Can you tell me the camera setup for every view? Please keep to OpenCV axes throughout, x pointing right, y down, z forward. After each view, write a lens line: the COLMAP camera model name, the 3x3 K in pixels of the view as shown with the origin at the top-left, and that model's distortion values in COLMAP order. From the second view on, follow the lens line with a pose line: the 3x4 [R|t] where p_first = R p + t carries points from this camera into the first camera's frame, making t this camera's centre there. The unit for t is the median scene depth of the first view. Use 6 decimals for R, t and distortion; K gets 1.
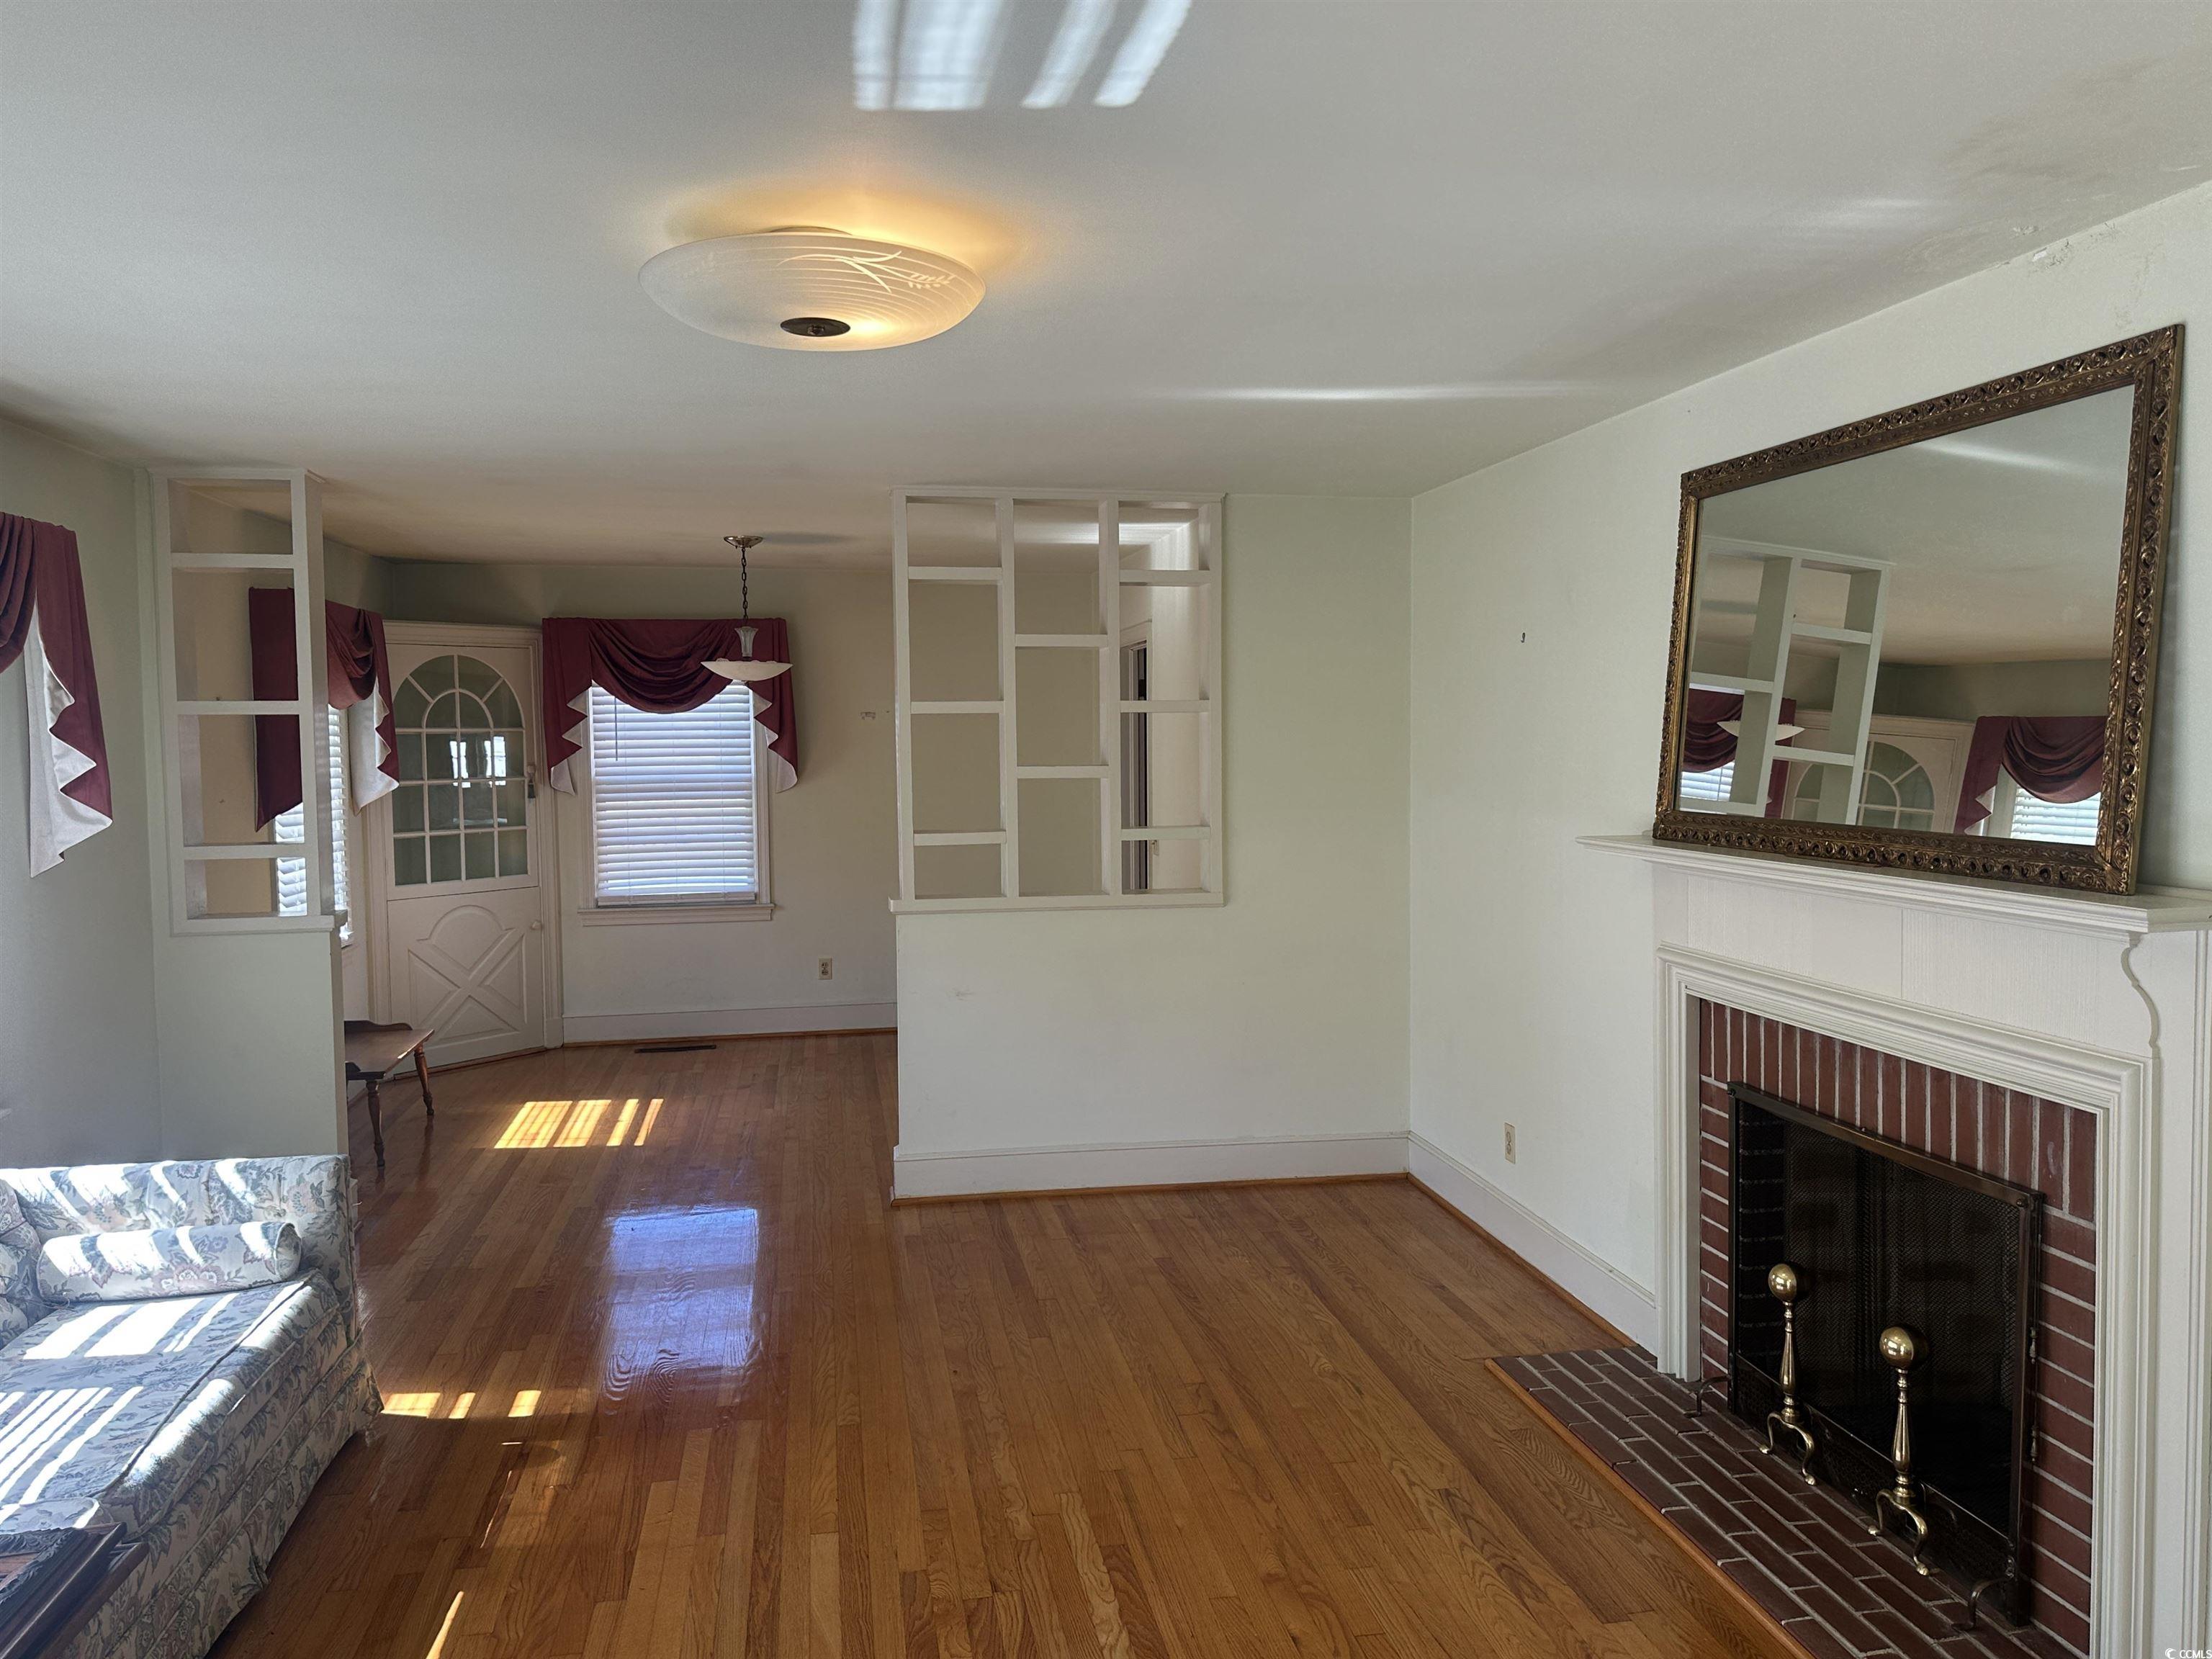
lens RADIAL K [[1684.3, 0, 1105.0], [0, 1684.3, 823.5], [0, 0, 1]] dist [0.000193, 0.000102]
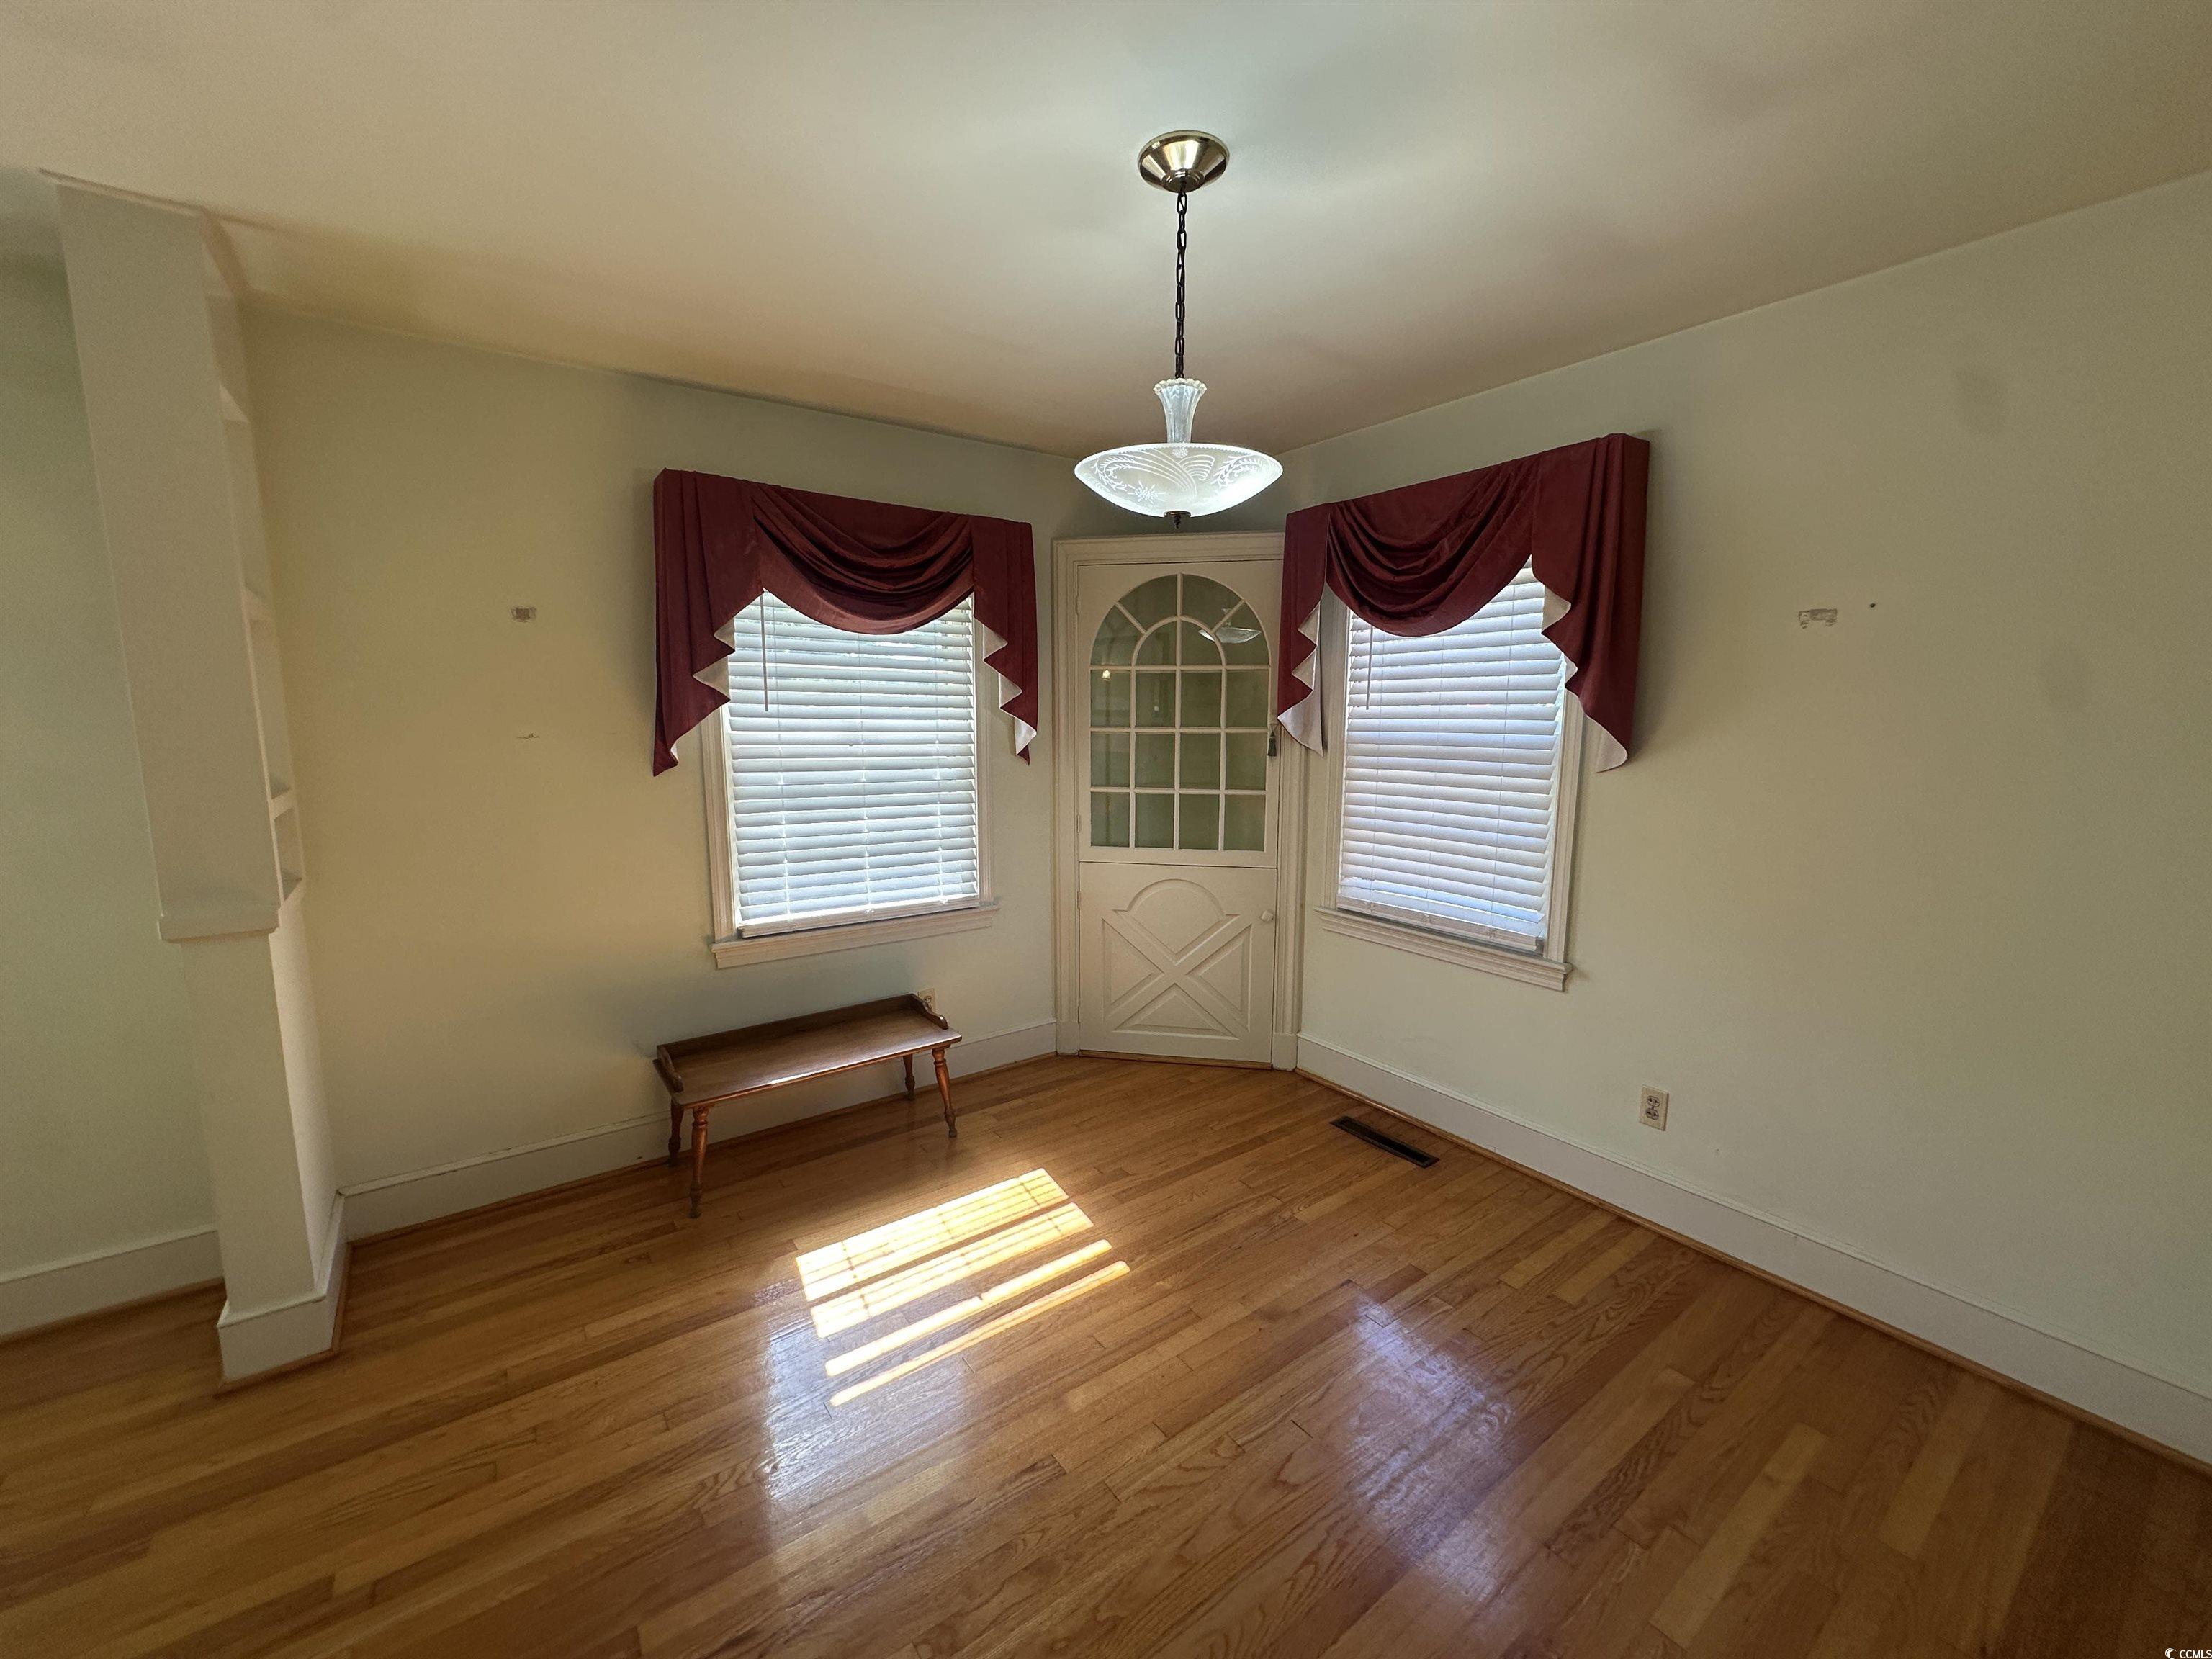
lens RADIAL K [[881.8, 0, 1107.8], [0, 881.8, 842.9], [0, 0, 1]] dist [0.000856, 0.000050]
pose [[0.444134, 0.141223, -0.884760, -0.006917], [-0.068375, 0.989962, 0.123692, -0.020988], [0.893347, 0.005560, 0.449332, 0.745323]]
